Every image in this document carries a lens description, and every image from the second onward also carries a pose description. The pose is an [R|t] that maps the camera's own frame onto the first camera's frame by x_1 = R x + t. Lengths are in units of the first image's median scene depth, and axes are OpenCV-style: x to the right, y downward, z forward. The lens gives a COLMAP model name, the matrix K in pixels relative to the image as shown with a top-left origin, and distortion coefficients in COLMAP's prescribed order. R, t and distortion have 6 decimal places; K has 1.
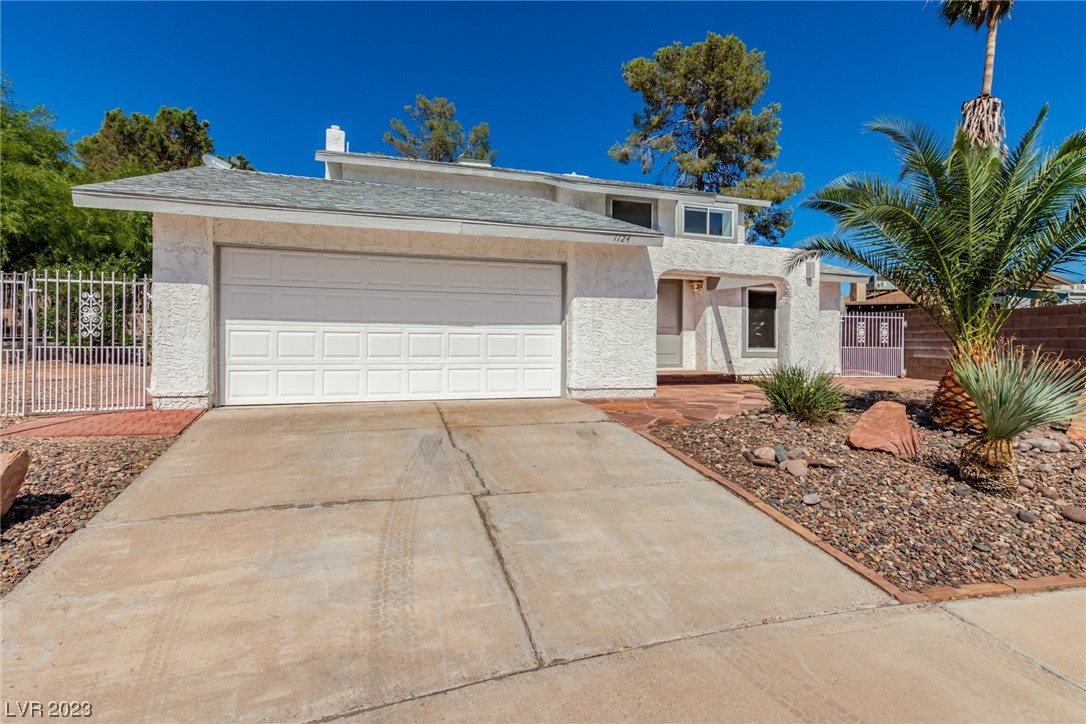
lens RADIAL K [[549.3, 0, 543.3], [0, 549.3, 353.1], [0, 0, 1]] dist [-0.000701, -0.000770]
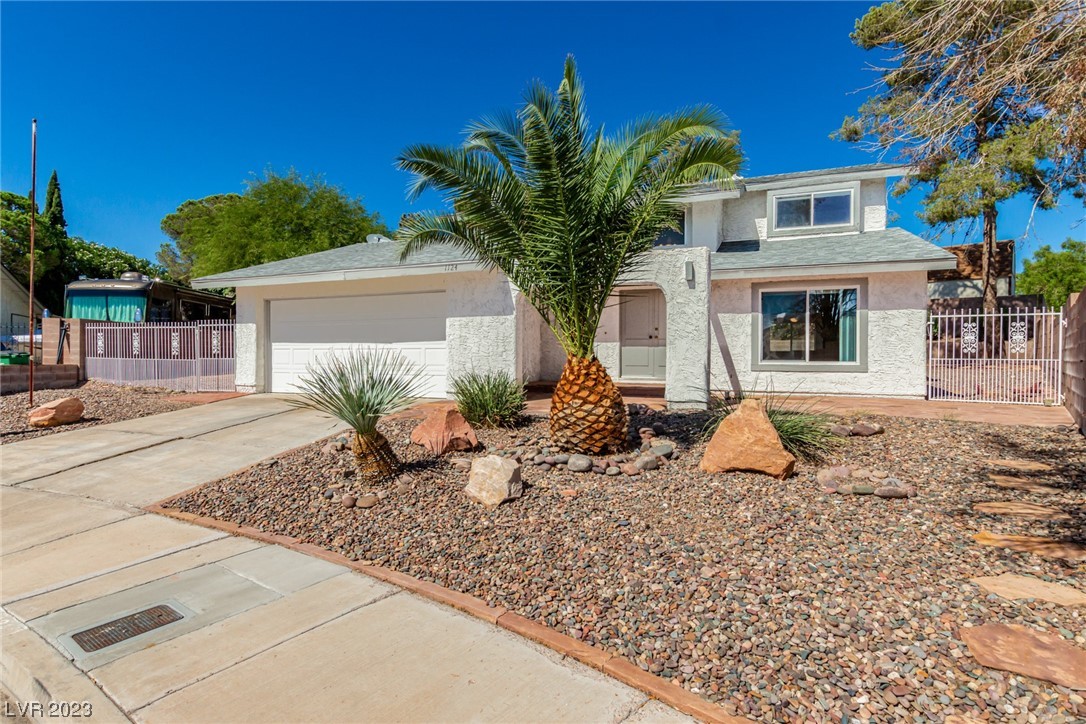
lens RADIAL K [[549.3, 0, 543.4], [0, 549.3, 367.2], [0, 0, 1]] dist [-0.000701, -0.000770]
pose [[0.767273, 0.005122, -0.641301, 0.977339], [-0.008723, 0.999959, -0.002449, 0.010001], [0.641262, 0.007473, 0.767286, 0.187570]]
